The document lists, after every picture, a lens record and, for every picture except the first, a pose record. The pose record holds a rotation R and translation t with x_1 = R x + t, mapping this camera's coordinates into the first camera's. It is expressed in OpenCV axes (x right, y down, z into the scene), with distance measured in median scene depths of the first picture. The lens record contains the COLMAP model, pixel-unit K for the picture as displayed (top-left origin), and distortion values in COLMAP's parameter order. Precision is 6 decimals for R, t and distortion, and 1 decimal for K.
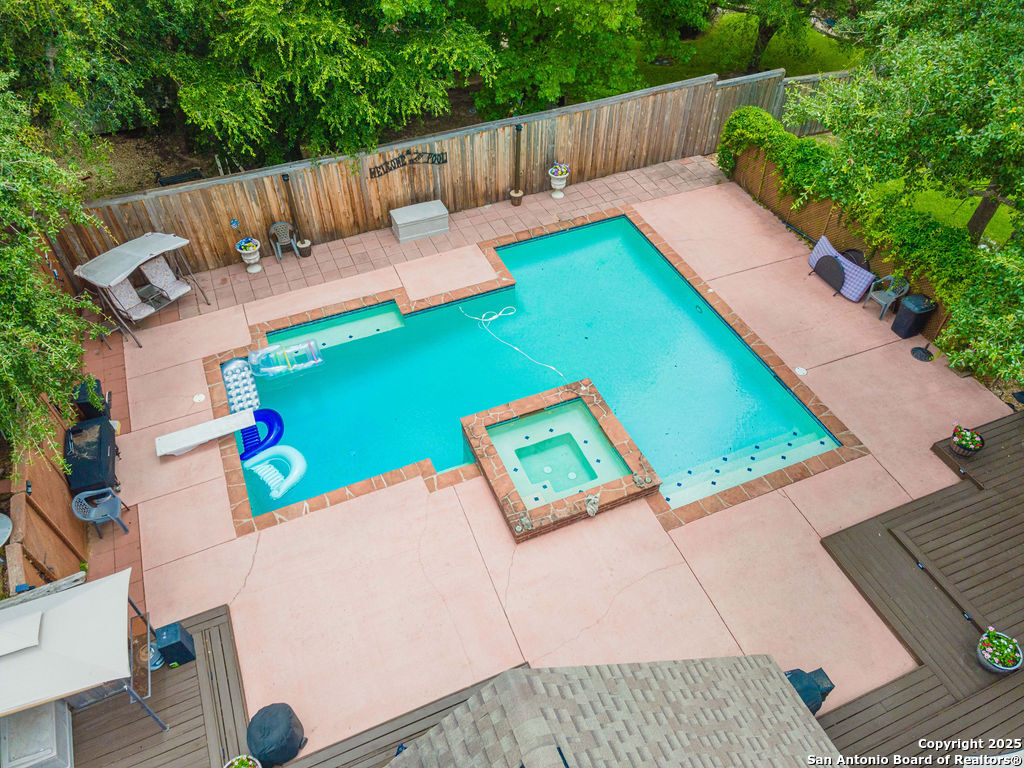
lens RADIAL K [[736.8, 0, 512.0], [0, 736.8, 384.0], [0, 0, 1]] dist [0.033917, 0.001845]
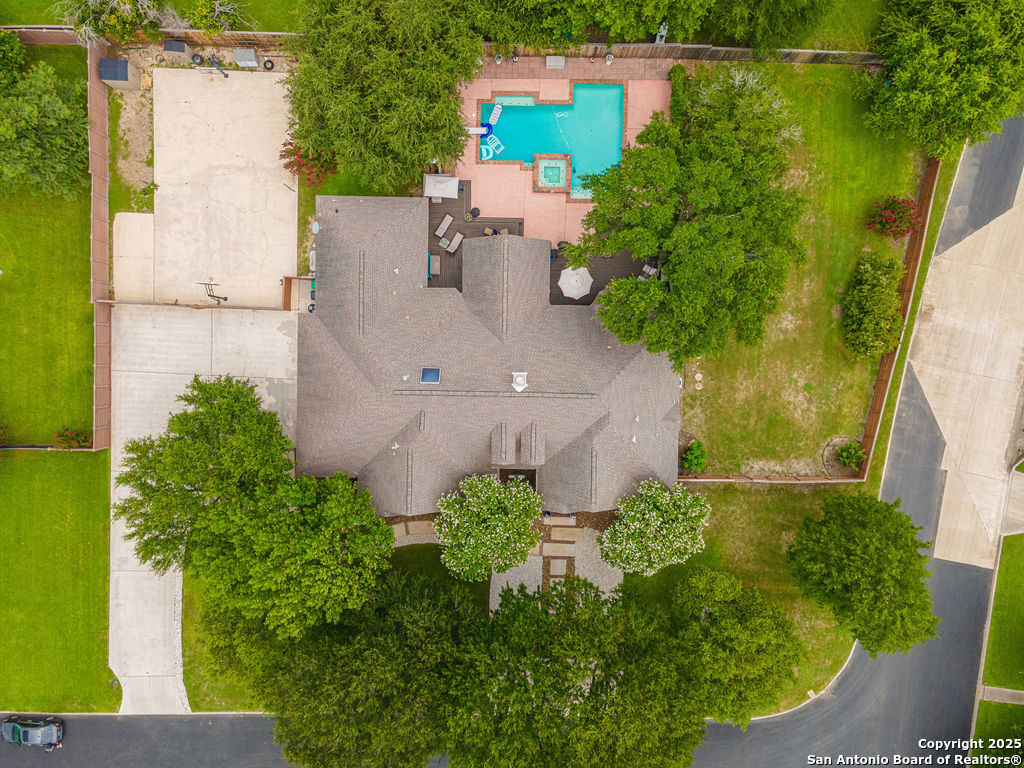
lens RADIAL K [[727.2, 0, 512.0], [0, 727.2, 384.0], [0, 0, 1]] dist [0.148846, -0.147383]
pose [[0.909274, 0.416196, -0.001391, 0.257987], [-0.291448, 0.639112, 0.711754, -1.473484], [0.297118, -0.646774, 0.702427, -1.968512]]
